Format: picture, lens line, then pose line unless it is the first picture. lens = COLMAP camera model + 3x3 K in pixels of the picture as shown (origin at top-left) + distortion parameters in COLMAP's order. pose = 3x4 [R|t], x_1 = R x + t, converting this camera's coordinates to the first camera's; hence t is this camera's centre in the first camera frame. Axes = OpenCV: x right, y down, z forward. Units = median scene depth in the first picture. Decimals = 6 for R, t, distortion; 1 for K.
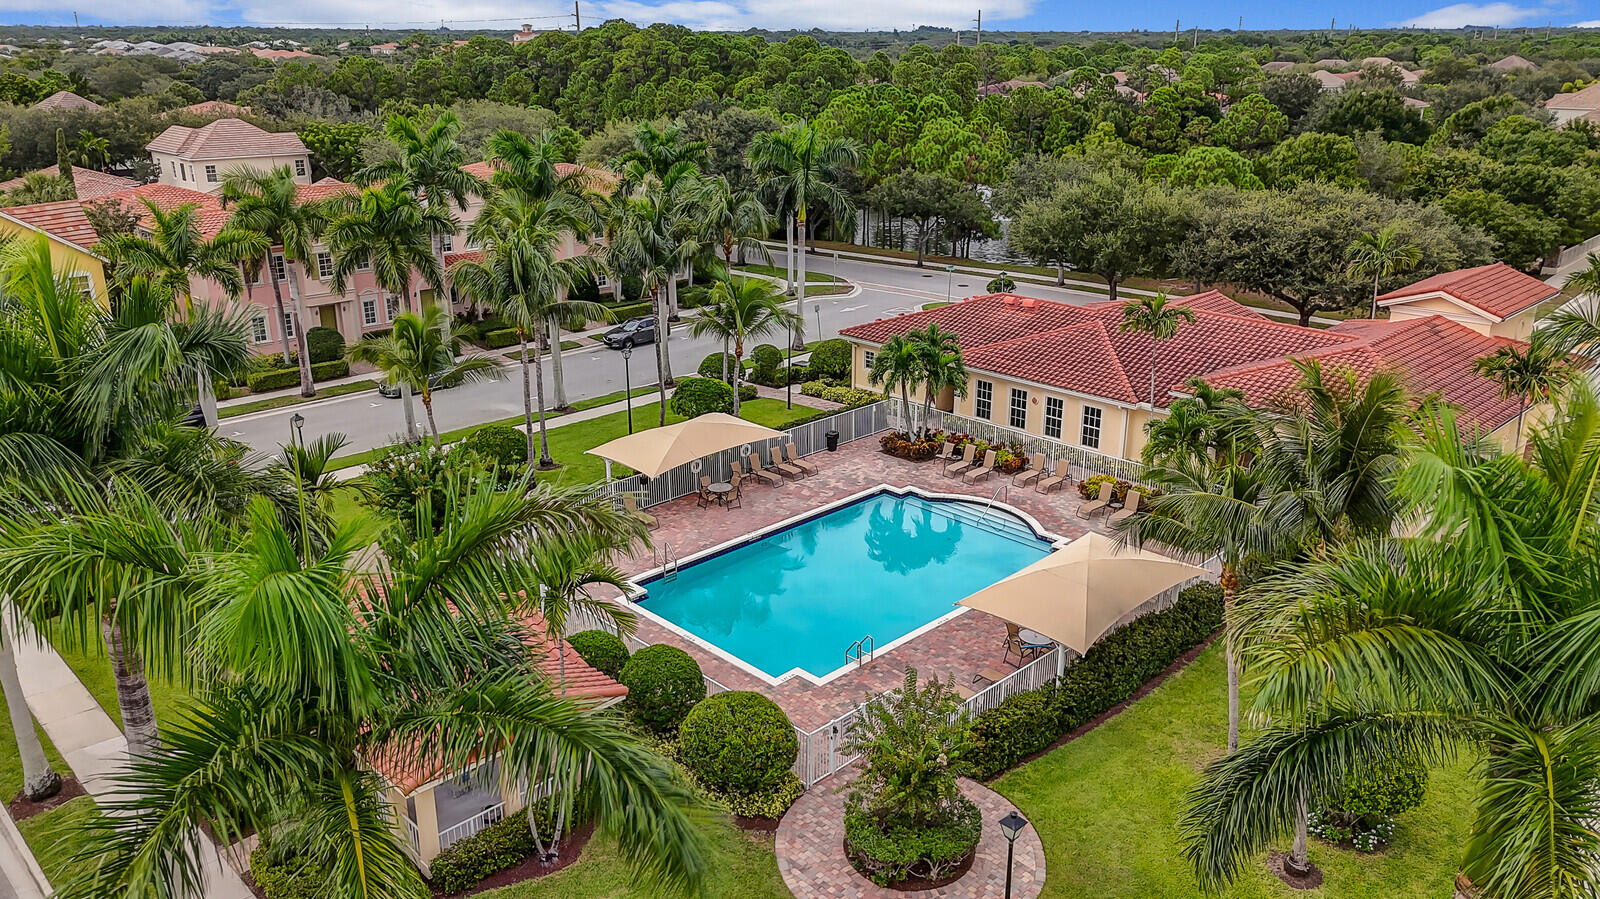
lens RADIAL K [[1168.5, 0, 799.0], [0, 1168.5, 446.8], [0, 0, 1]] dist [0.061392, -0.018279]
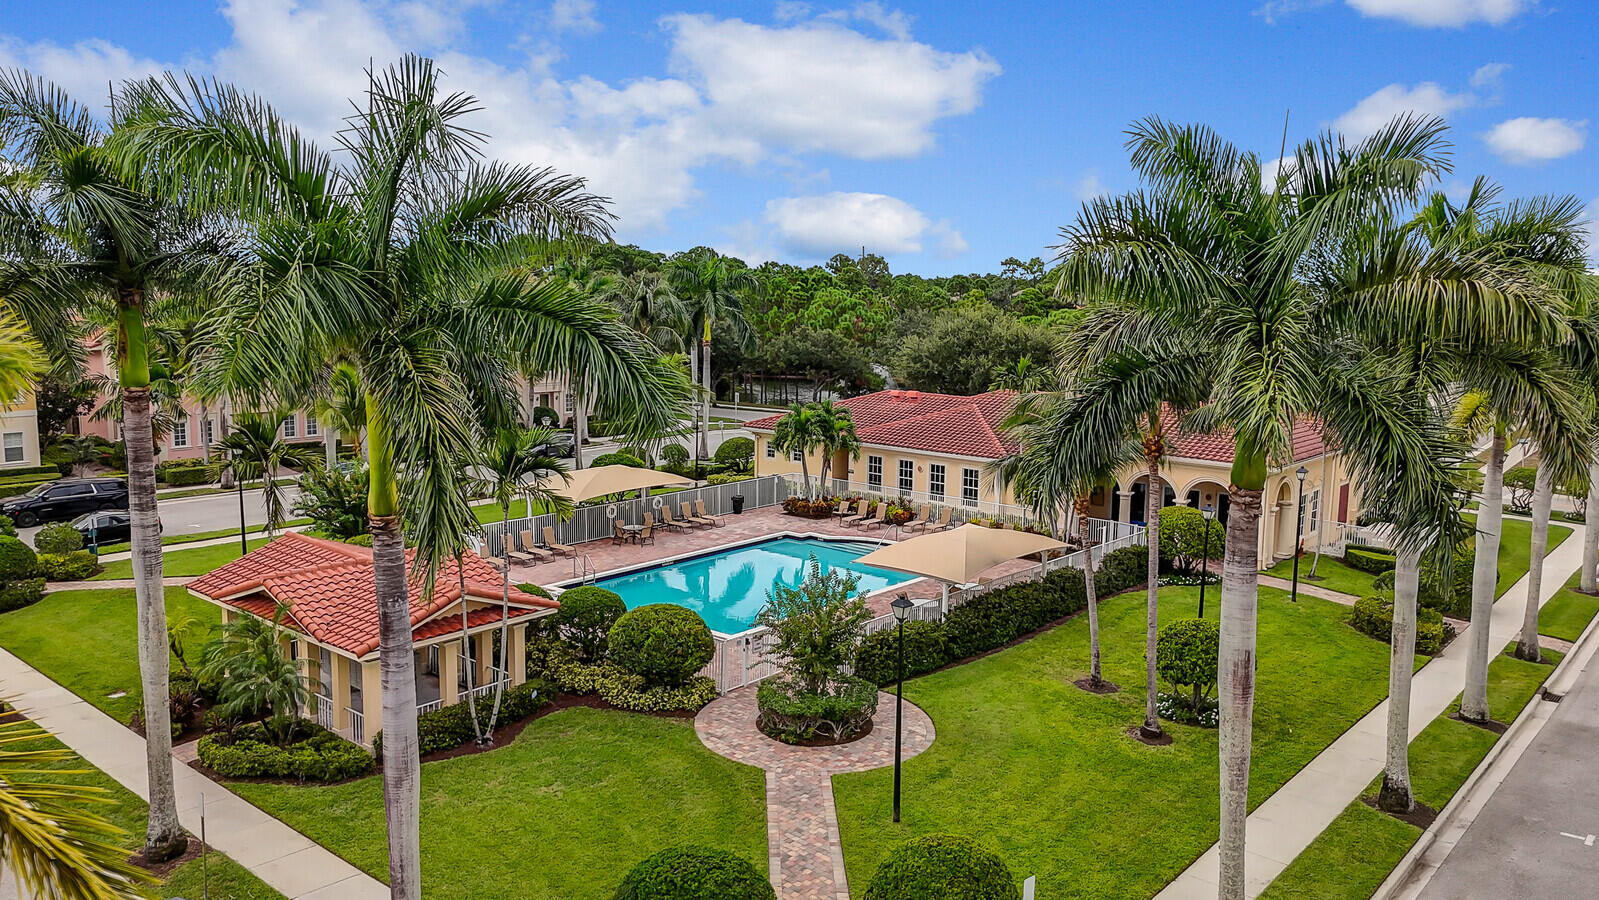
lens RADIAL K [[1167.8, 0, 797.7], [0, 1167.8, 451.5], [0, 0, 1]] dist [0.061392, -0.018279]
pose [[0.996106, 0.003552, 0.088091, -0.011924], [0.014142, 0.979812, -0.199420, 0.170995], [-0.087021, 0.199889, 0.975946, -0.074914]]
